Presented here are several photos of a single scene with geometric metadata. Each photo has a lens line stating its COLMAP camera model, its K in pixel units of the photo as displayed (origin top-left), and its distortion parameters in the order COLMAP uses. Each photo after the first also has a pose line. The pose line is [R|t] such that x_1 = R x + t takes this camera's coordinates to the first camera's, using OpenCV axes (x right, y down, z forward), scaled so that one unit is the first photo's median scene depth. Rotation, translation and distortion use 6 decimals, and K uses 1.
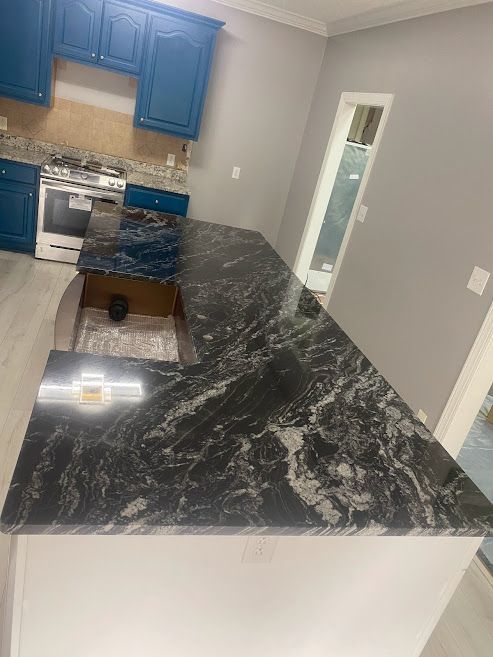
lens RADIAL K [[513.0, 0, 247.6], [0, 513.0, 333.8], [0, 0, 1]] dist [0.037765, -0.043357]
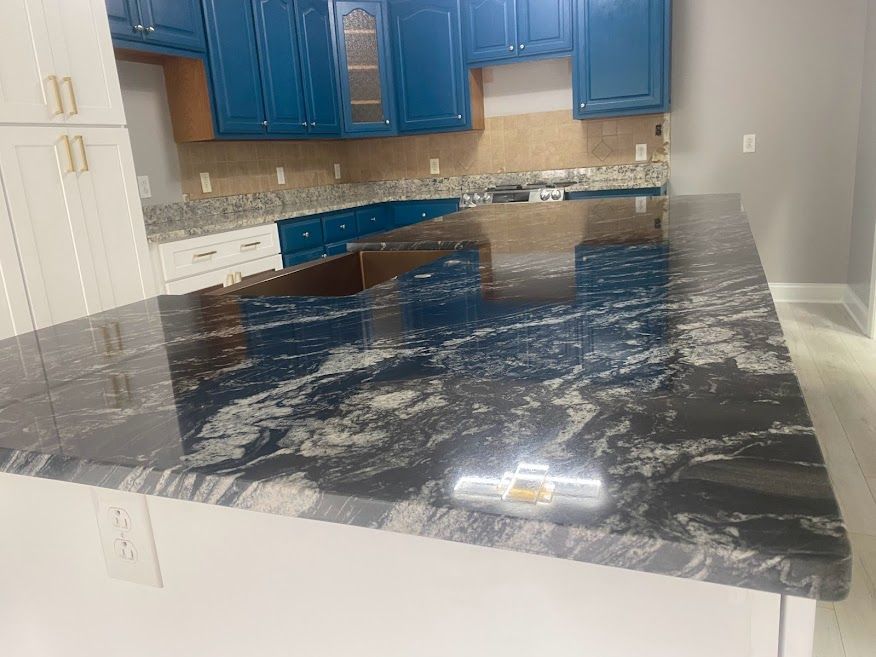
lens RADIAL K [[684.0, 0, 437.0], [0, 684.0, 321.3], [0, 0, 1]] dist [0.037765, -0.043357]
pose [[0.786298, -0.145160, -0.600553, 0.413097], [0.002265, 0.972680, -0.232141, 0.250083], [0.617843, 0.181171, 0.765145, 0.460094]]
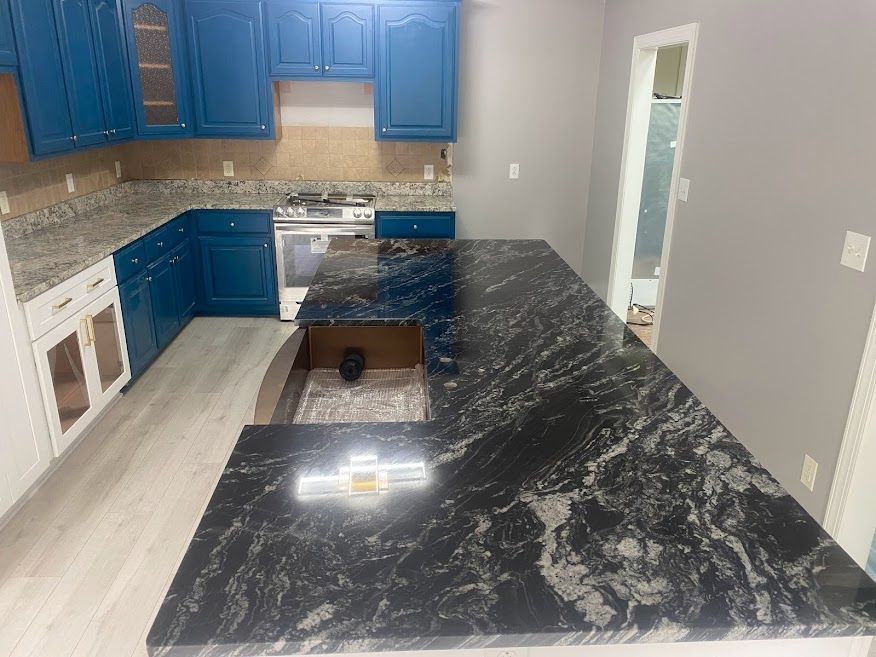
lens RADIAL K [[684.0, 0, 438.6], [0, 684.0, 330.3], [0, 0, 1]] dist [0.037765, -0.043357]
pose [[0.966034, -0.147515, -0.212173, 0.137291], [0.127638, 0.986291, -0.104588, 0.031483], [0.224692, 0.073954, 0.971619, 0.020725]]
